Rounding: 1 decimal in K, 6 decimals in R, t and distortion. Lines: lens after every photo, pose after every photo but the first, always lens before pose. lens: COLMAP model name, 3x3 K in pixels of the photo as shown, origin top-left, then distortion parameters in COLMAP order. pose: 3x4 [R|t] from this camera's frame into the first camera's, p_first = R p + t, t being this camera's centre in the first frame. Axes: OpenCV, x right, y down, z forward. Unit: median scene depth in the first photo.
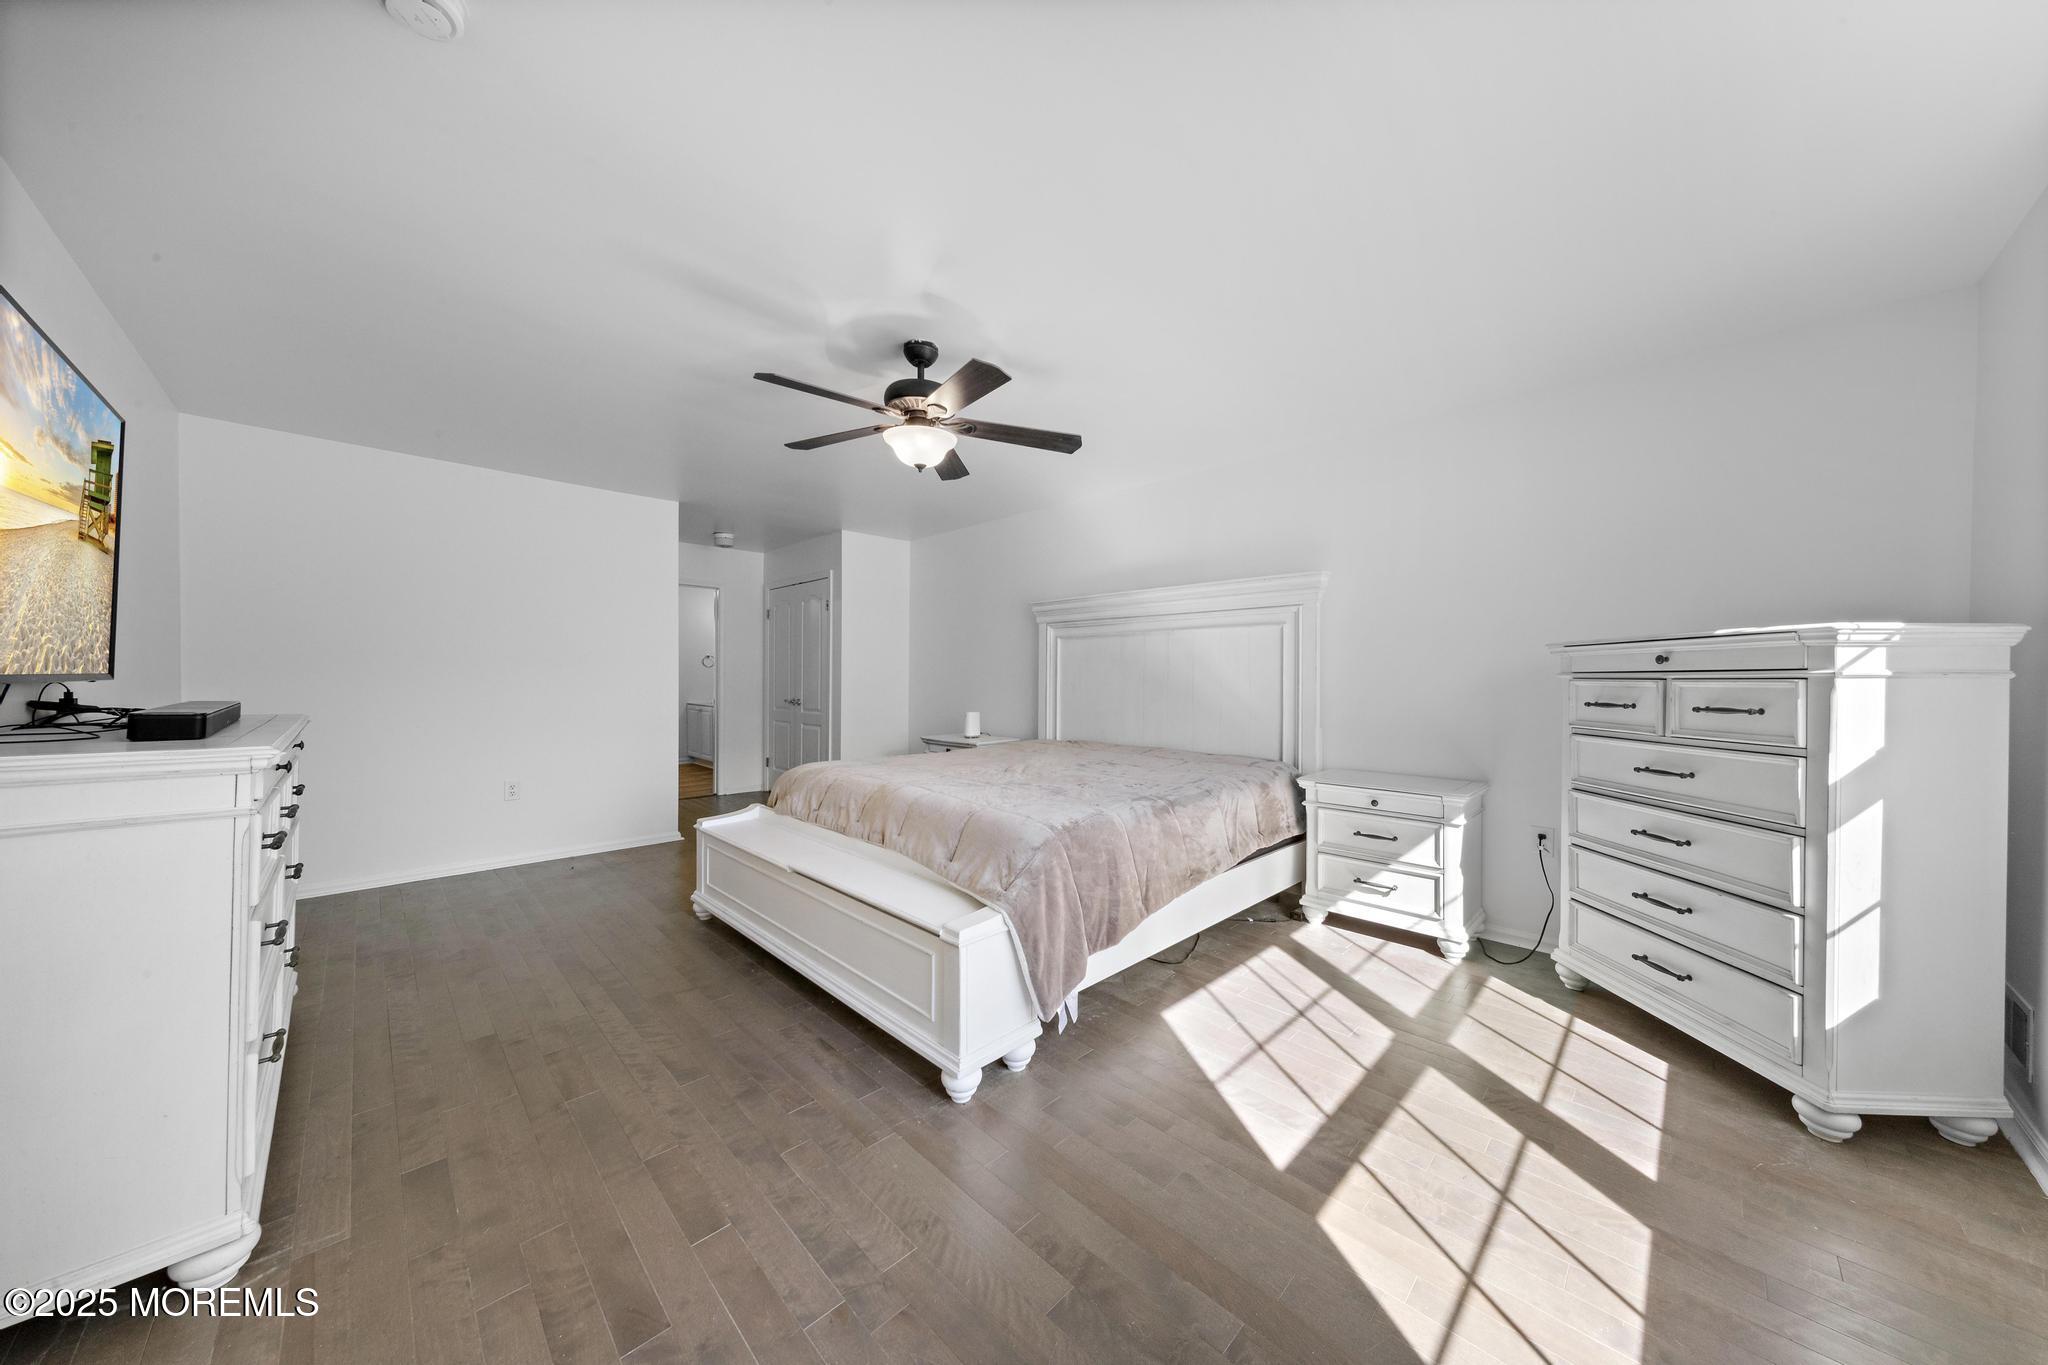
lens RADIAL K [[678.8, 0, 1031.7], [0, 678.8, 679.1], [0, 0, 1]] dist [0.004653, -0.000497]
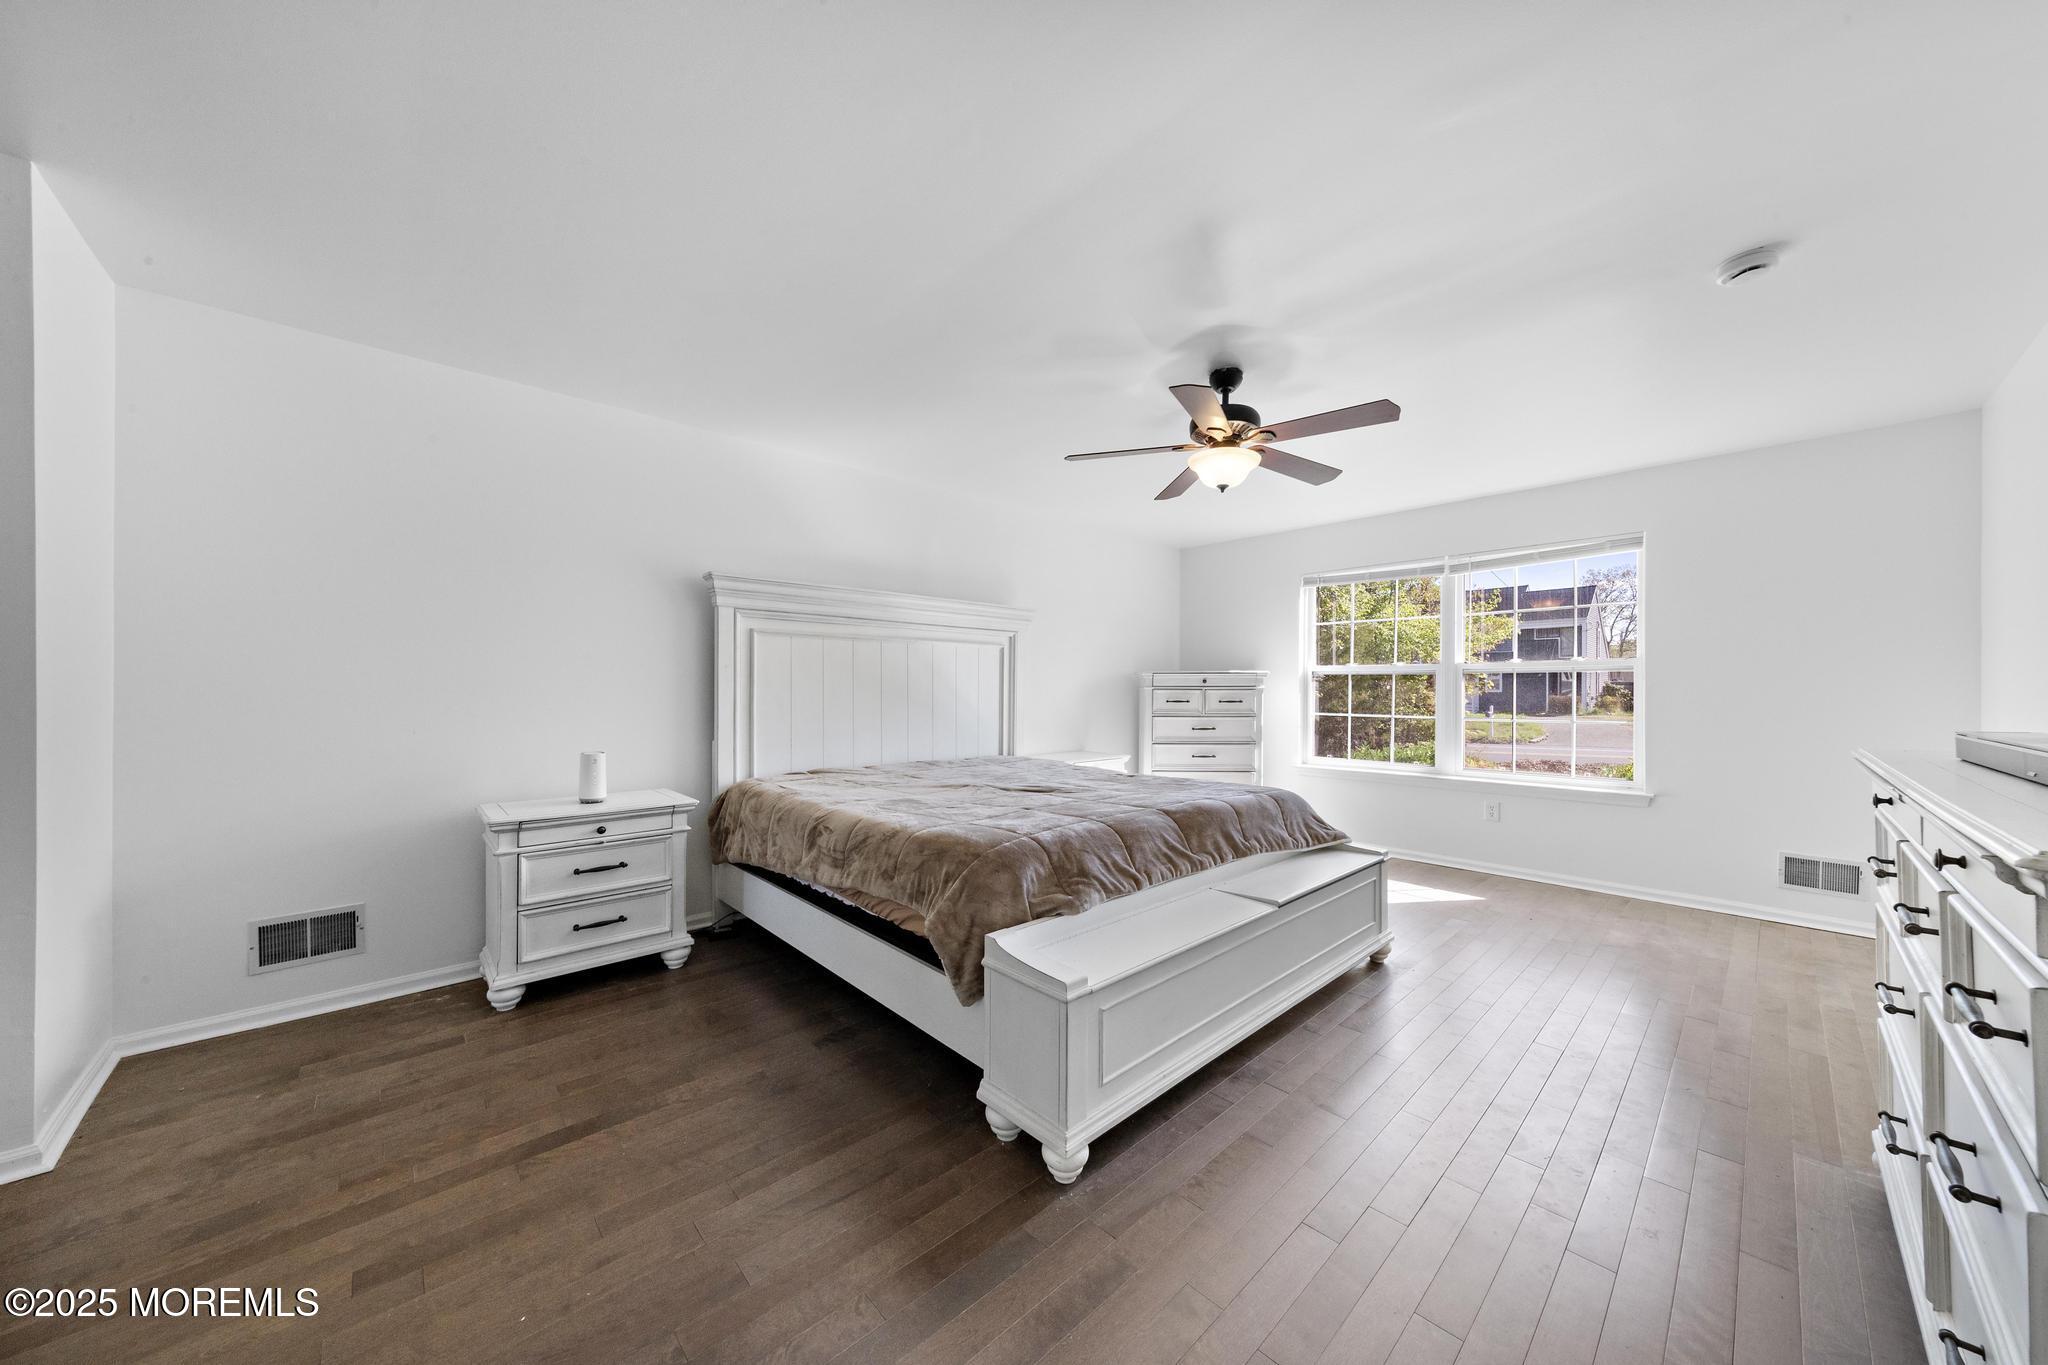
lens RADIAL K [[678.8, 0, 1031.6], [0, 678.8, 684.9], [0, 0, 1]] dist [0.004653, -0.000497]
pose [[0.042825, 0.008118, 0.999050, -1.343580], [0.000206, 0.999967, -0.008135, 0.002701], [-0.999083, 0.000555, 0.042822, 1.379634]]
